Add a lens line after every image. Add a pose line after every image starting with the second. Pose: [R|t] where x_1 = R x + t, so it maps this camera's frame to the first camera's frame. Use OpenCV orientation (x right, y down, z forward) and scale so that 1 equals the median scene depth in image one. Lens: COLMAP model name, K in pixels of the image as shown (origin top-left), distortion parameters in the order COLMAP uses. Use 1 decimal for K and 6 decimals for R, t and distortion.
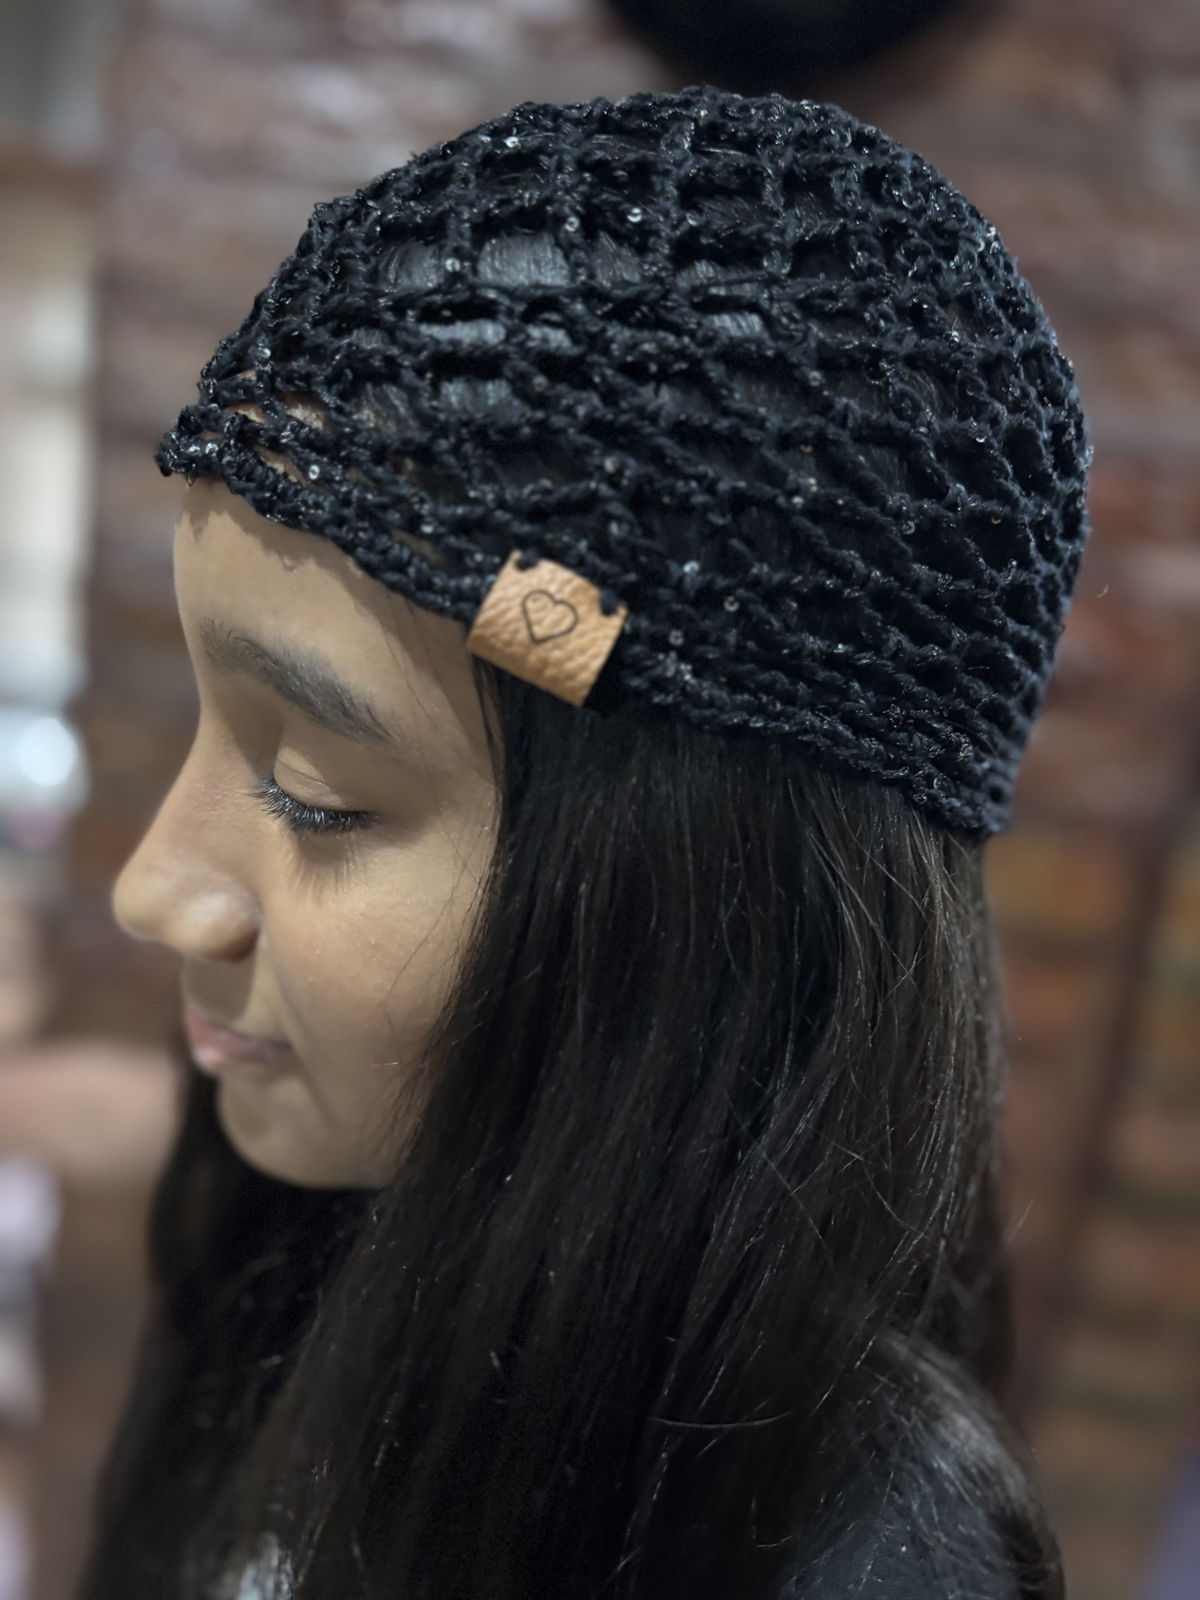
lens RADIAL K [[1207.0, 0, 600.0], [0, 1207.0, 800.0], [0, 0, 1]] dist [-0.033248, -0.002145]
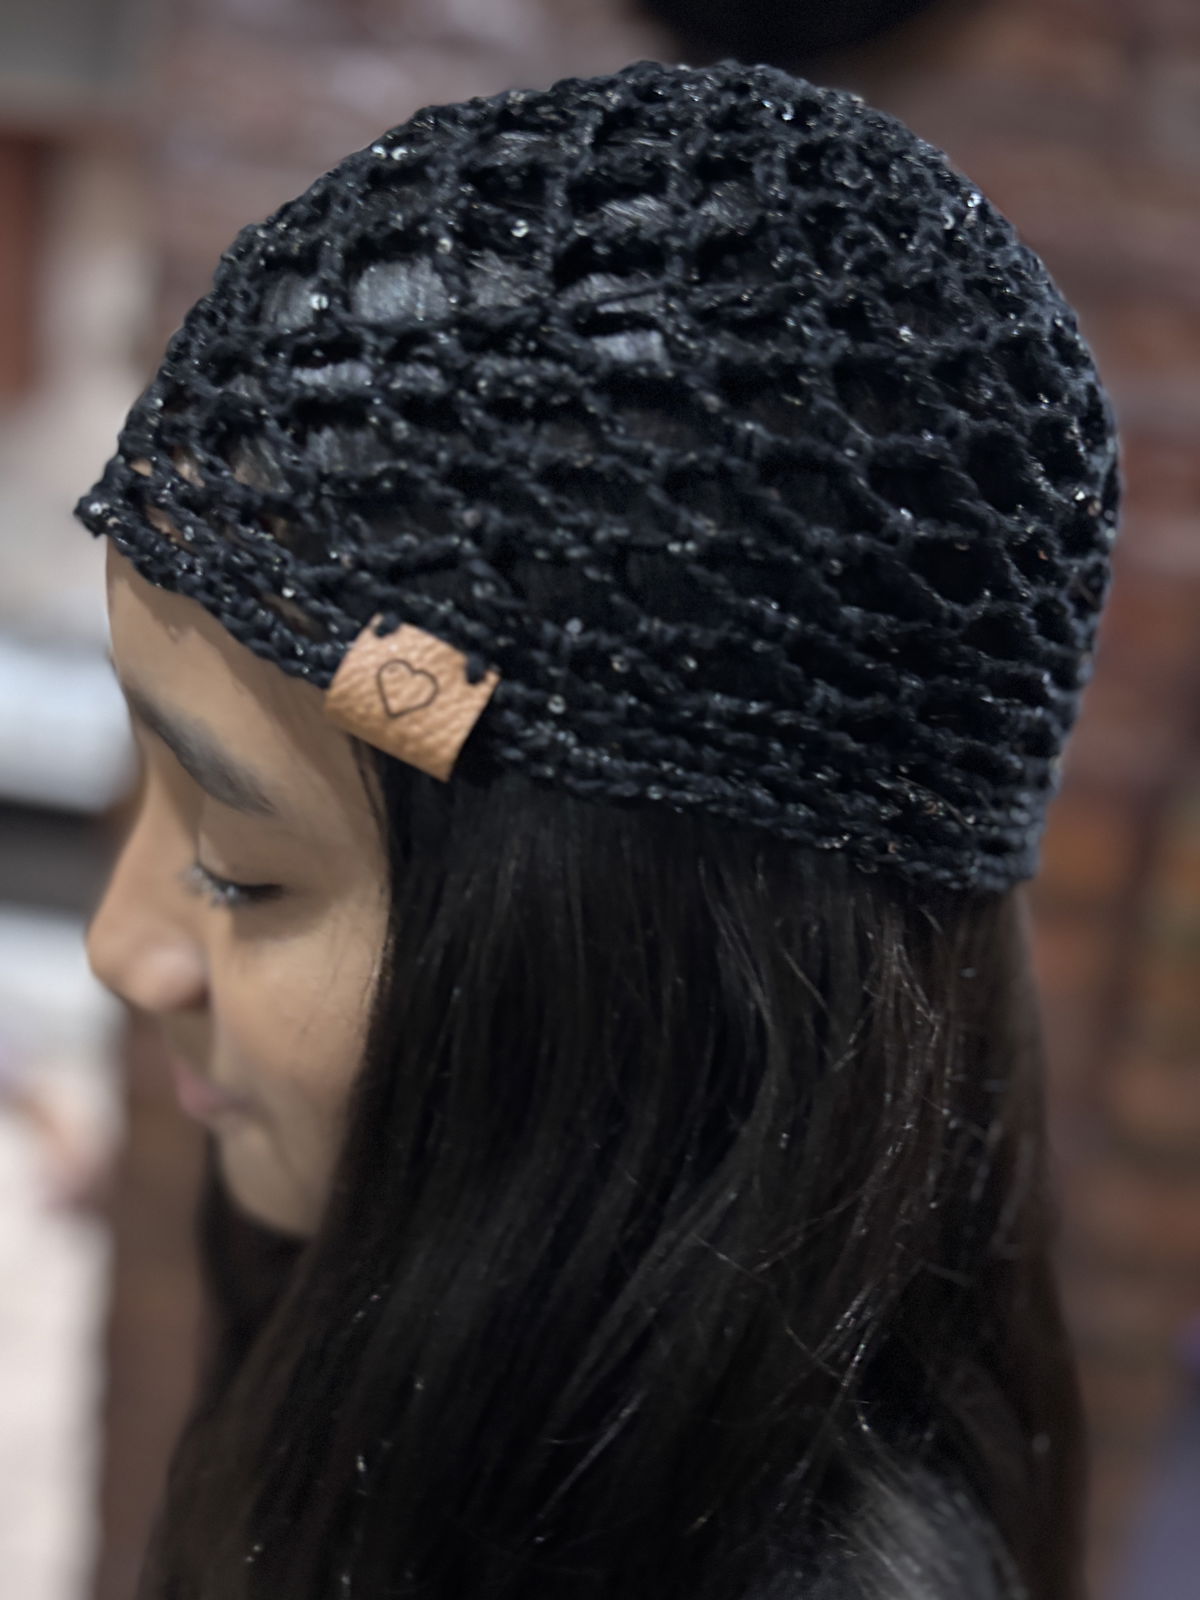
lens RADIAL K [[1207.0, 0, 600.0], [0, 1207.0, 800.0], [0, 0, 1]] dist [-0.033248, -0.002145]
pose [[0.985308, 0.002300, -0.170772, 0.243775], [0.005692, 0.998912, 0.046297, -0.101011], [0.170693, -0.046588, 0.984222, 0.105352]]
